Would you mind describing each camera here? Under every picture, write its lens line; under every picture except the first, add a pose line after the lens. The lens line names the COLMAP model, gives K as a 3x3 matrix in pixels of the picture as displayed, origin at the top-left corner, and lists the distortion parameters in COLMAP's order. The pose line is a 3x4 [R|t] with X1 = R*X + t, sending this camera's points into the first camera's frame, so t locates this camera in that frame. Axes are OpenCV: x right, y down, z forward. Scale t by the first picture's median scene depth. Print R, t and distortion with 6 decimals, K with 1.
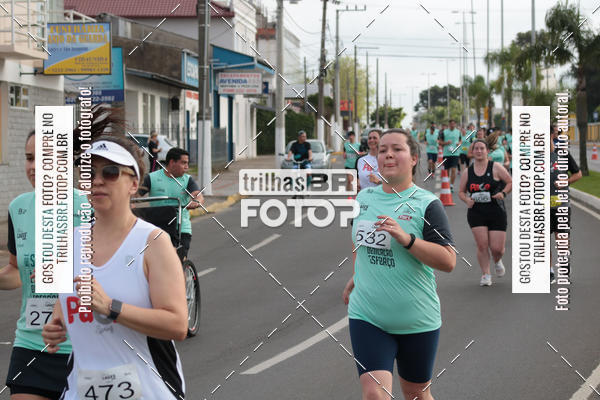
lens RADIAL K [[3566.0, 0, 299.4], [0, 3566.0, 205.1], [0, 0, 1]] dist [0.846982, 0.000000]
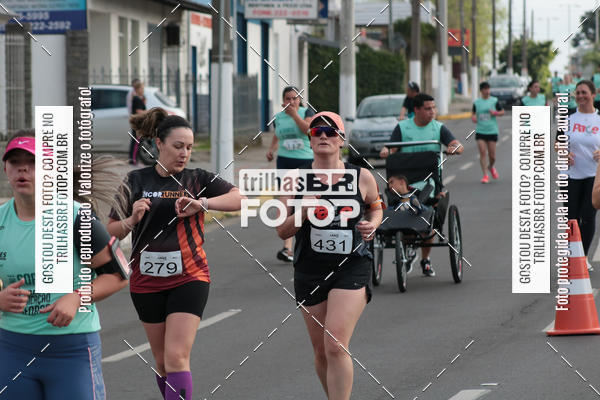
lens RADIAL K [[3566.0, 0, 306.3], [0, 3566.0, 203.3], [0, 0, 1]] dist [0.846982, 0.000000]
pose [[0.999878, -0.000479, -0.015595, -0.003000], [0.000443, 0.999997, -0.002312, 0.001334], [0.015596, 0.002305, 0.999876, 0.399172]]
